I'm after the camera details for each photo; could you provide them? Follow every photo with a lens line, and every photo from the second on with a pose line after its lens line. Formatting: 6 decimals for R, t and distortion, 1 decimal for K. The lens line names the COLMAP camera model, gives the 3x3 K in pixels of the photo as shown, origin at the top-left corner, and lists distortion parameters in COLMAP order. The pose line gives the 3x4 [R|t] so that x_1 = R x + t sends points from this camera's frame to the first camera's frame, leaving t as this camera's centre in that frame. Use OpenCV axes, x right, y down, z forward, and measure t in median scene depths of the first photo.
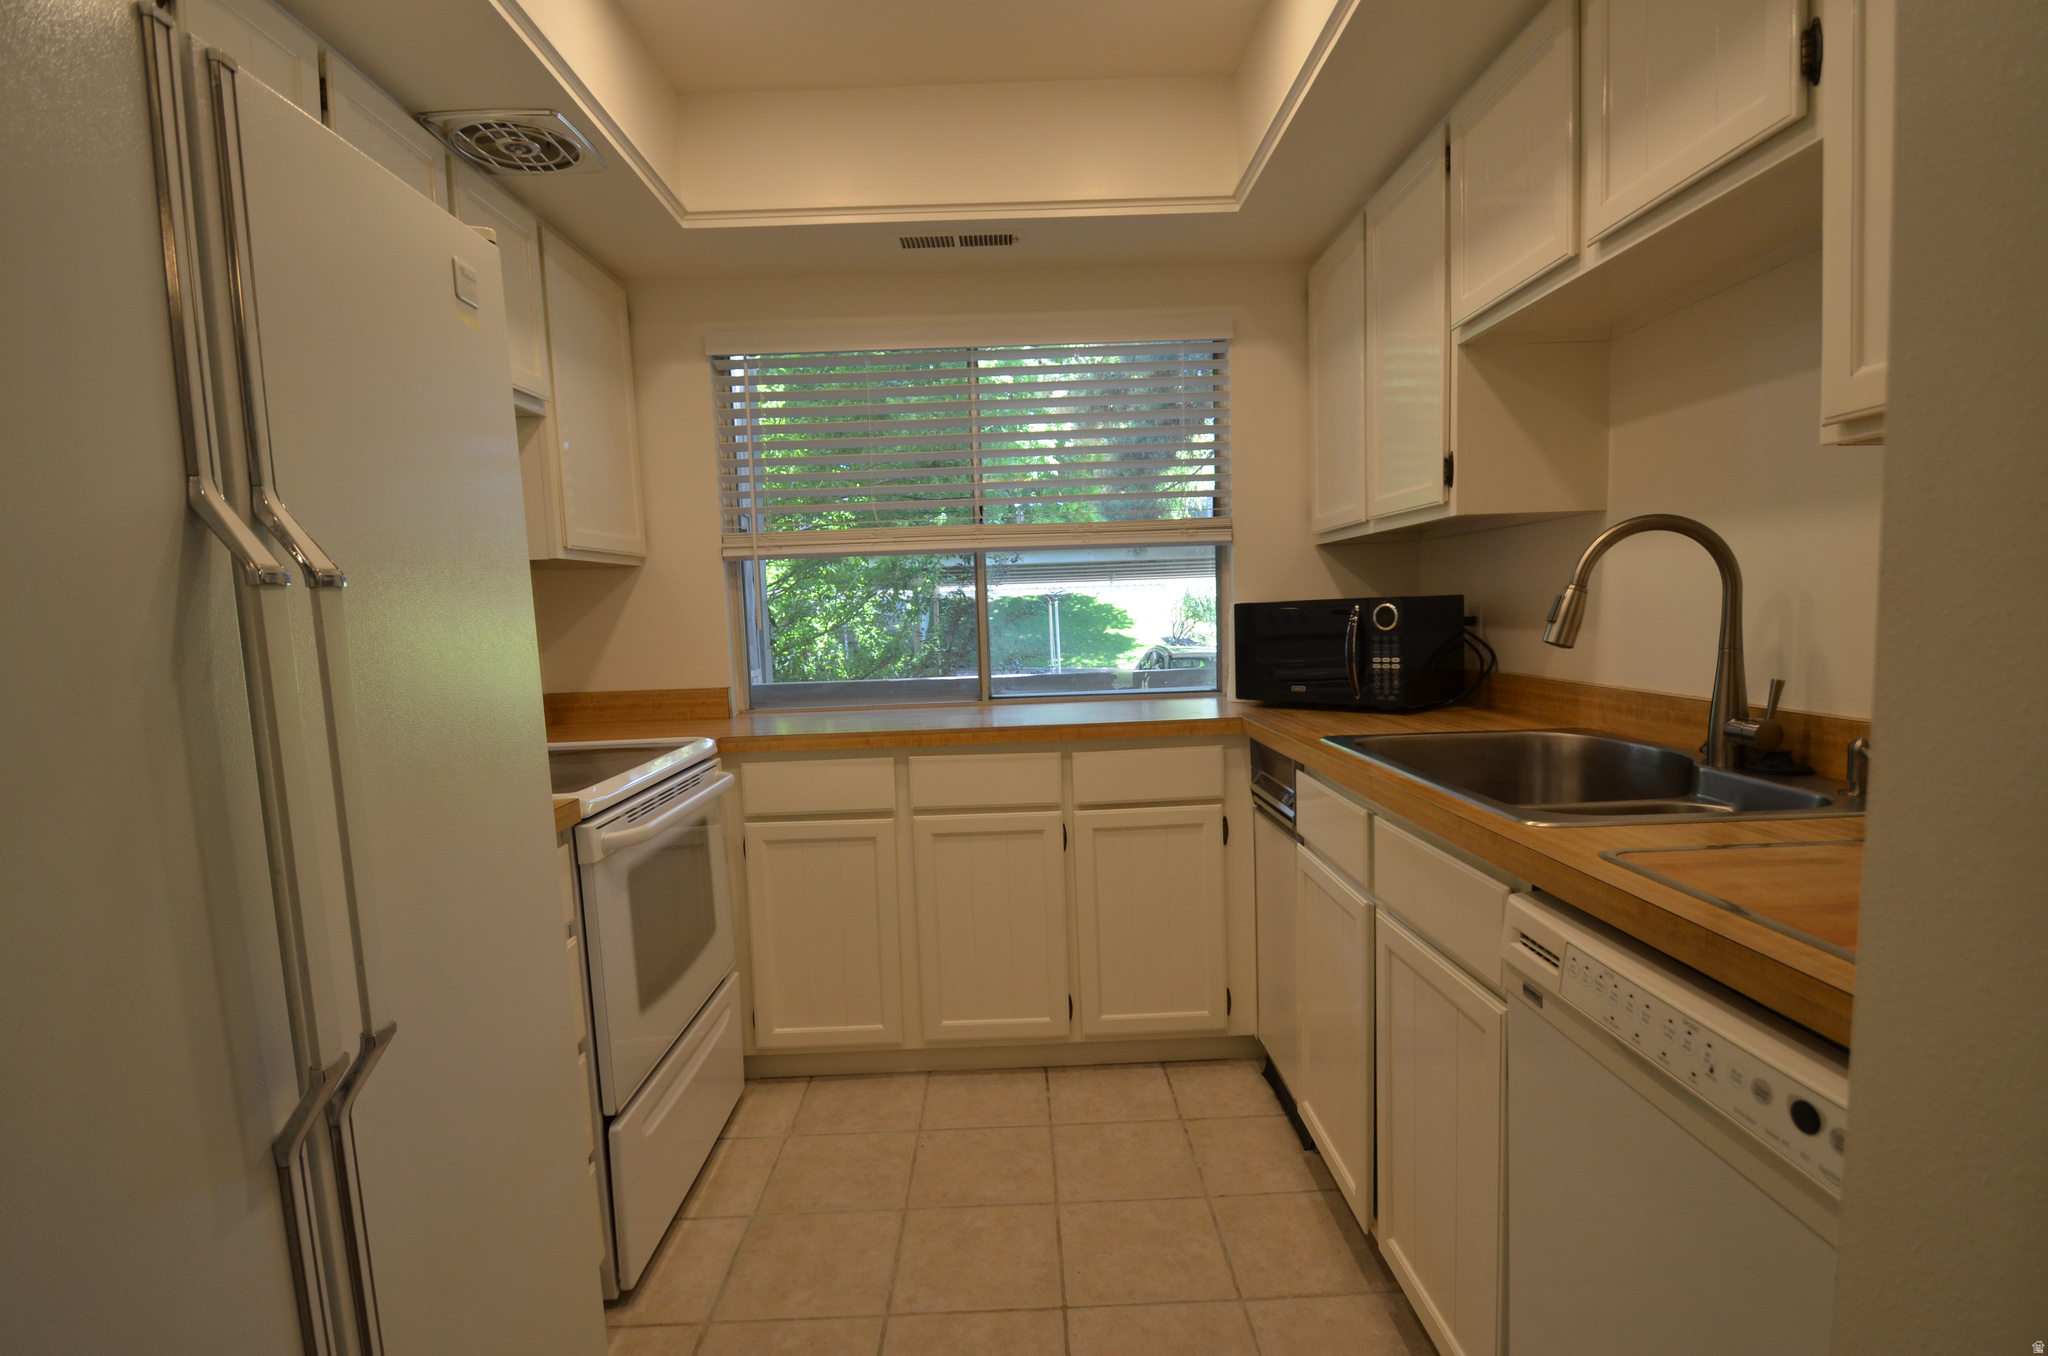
lens RADIAL K [[1008.3, 0, 1028.5], [0, 1008.3, 713.9], [0, 0, 1]] dist [-0.011408, -0.001216]
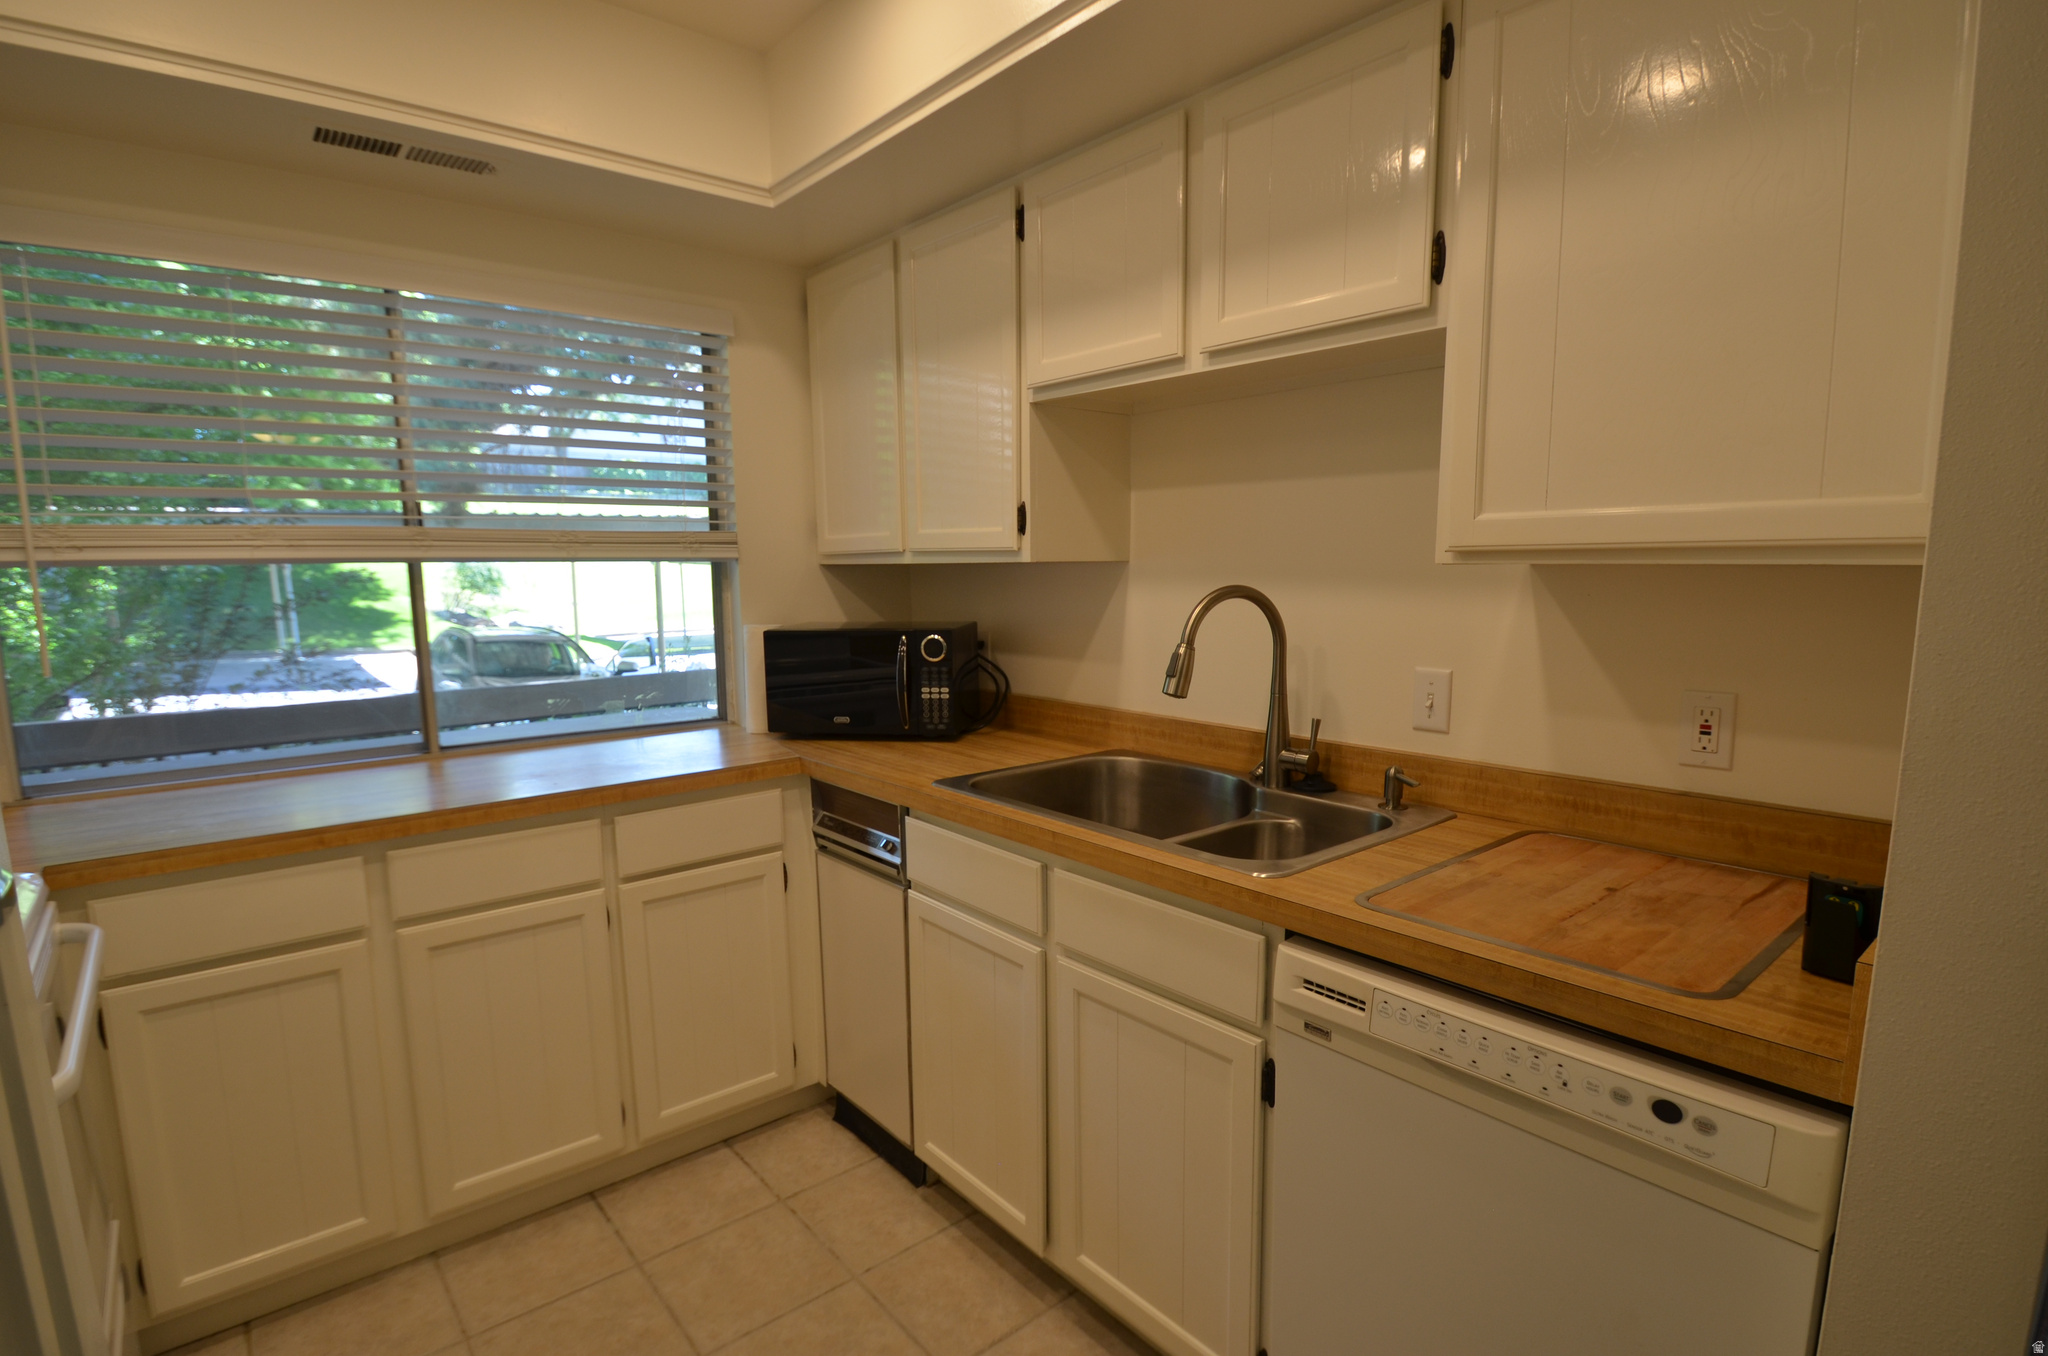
lens RADIAL K [[1001.7, 0, 1030.6], [0, 1001.7, 711.5], [0, 0, 1]] dist [0.000071, -0.017054]
pose [[0.773015, -0.065261, 0.631022, -0.226395], [0.046544, 0.997848, 0.046182, -0.077699], [-0.632678, -0.006329, 0.774389, 0.151603]]
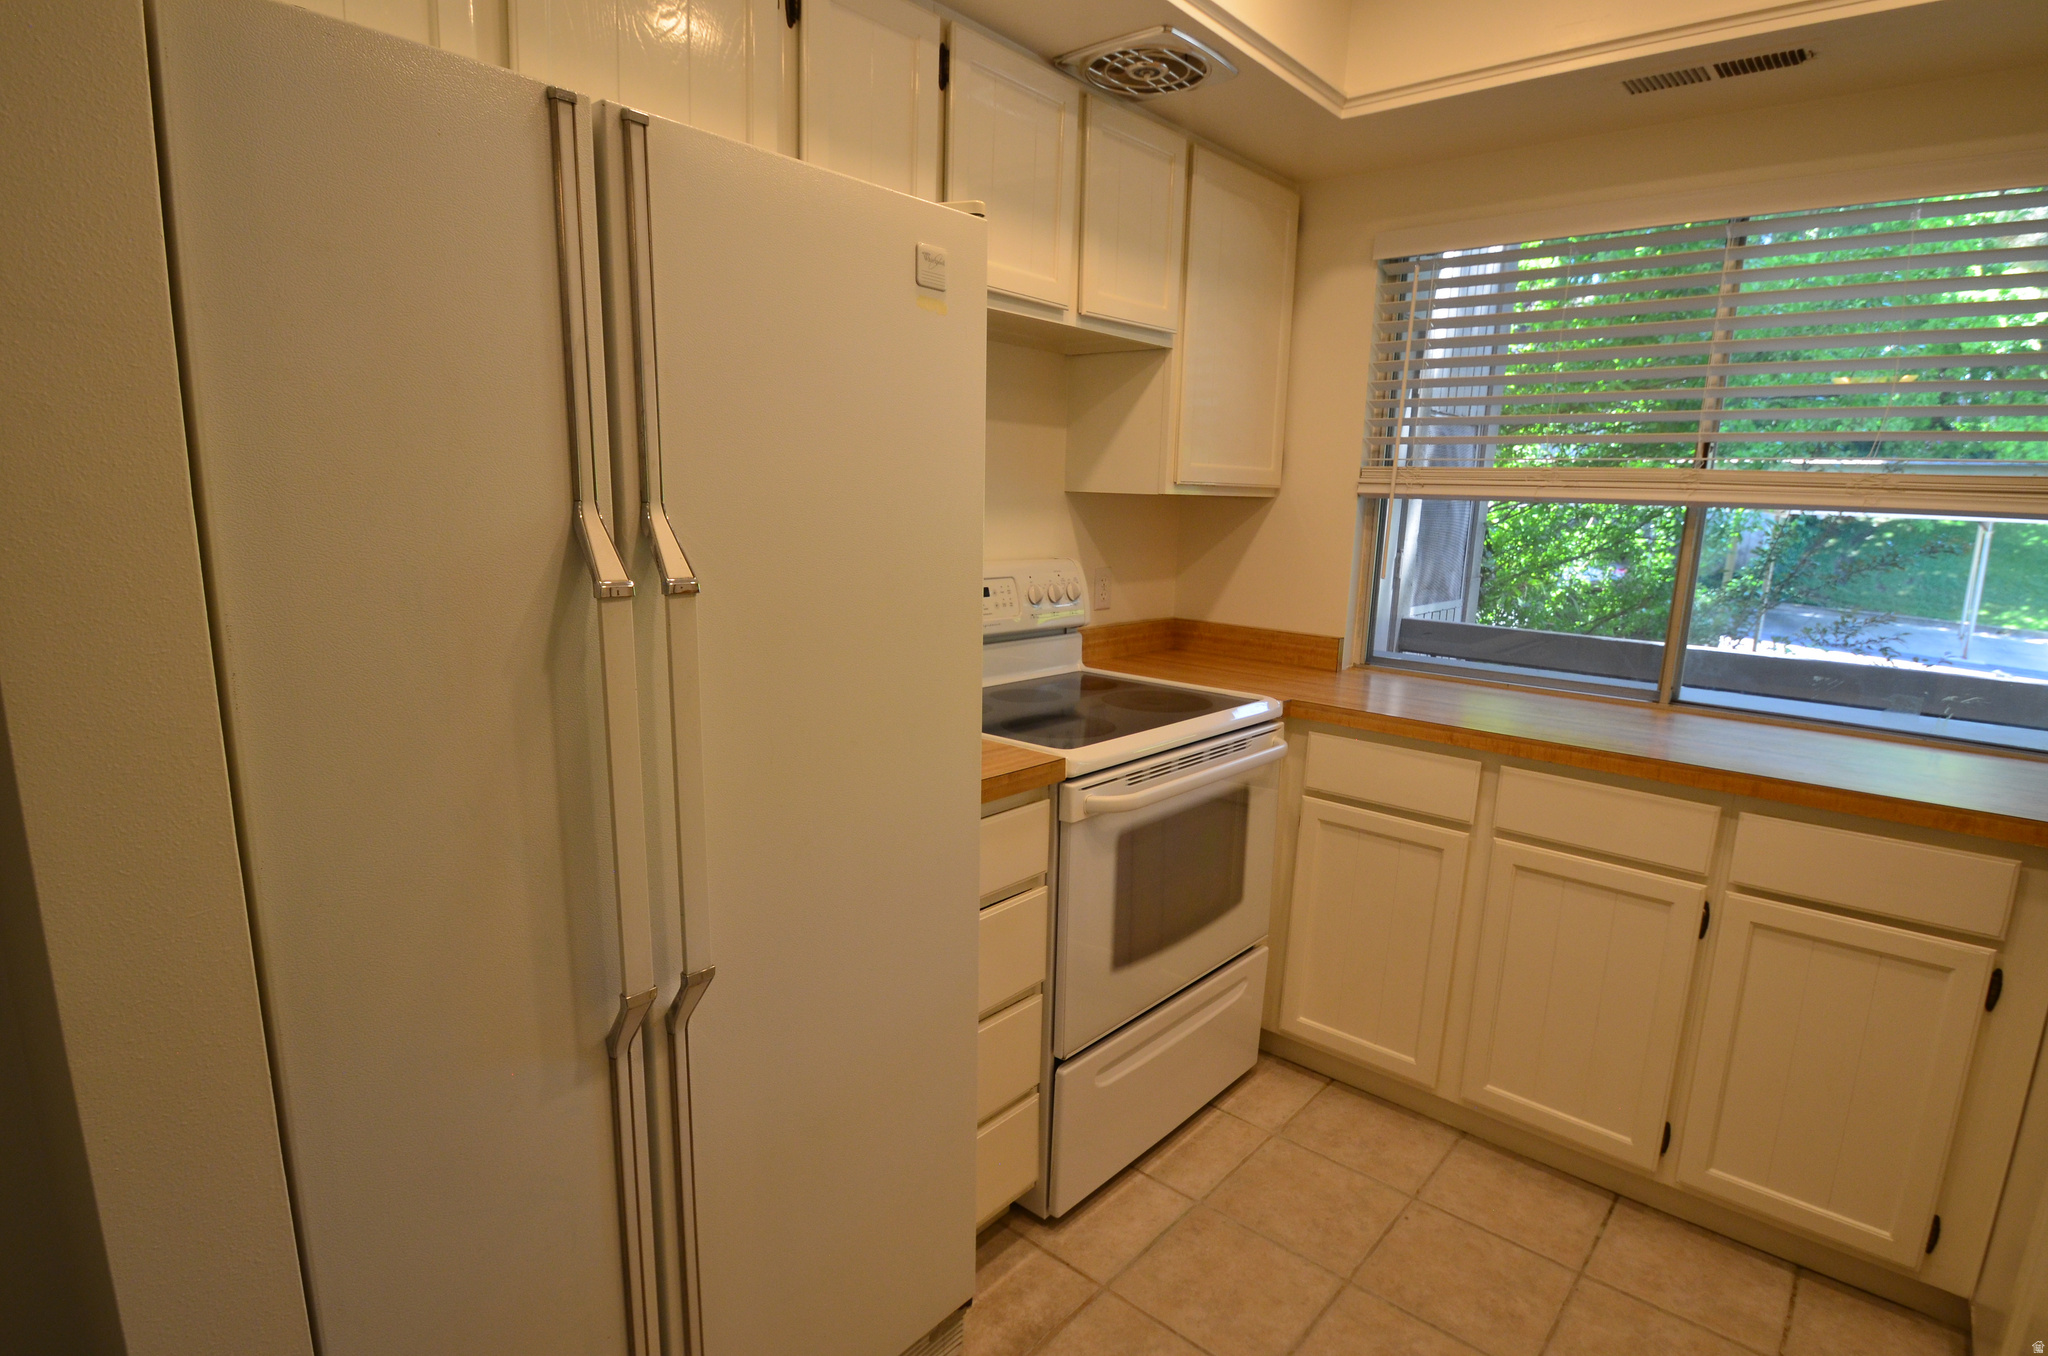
lens RADIAL K [[1035.8, 0, 1023.9], [0, 1035.8, 713.5], [0, 0, 1]] dist [-0.001538, -0.015973]
pose [[0.738704, 0.193846, -0.645555, 0.136760], [-0.126510, 0.980606, 0.149690, -0.080563], [0.662052, -0.028907, 0.748901, 0.137578]]
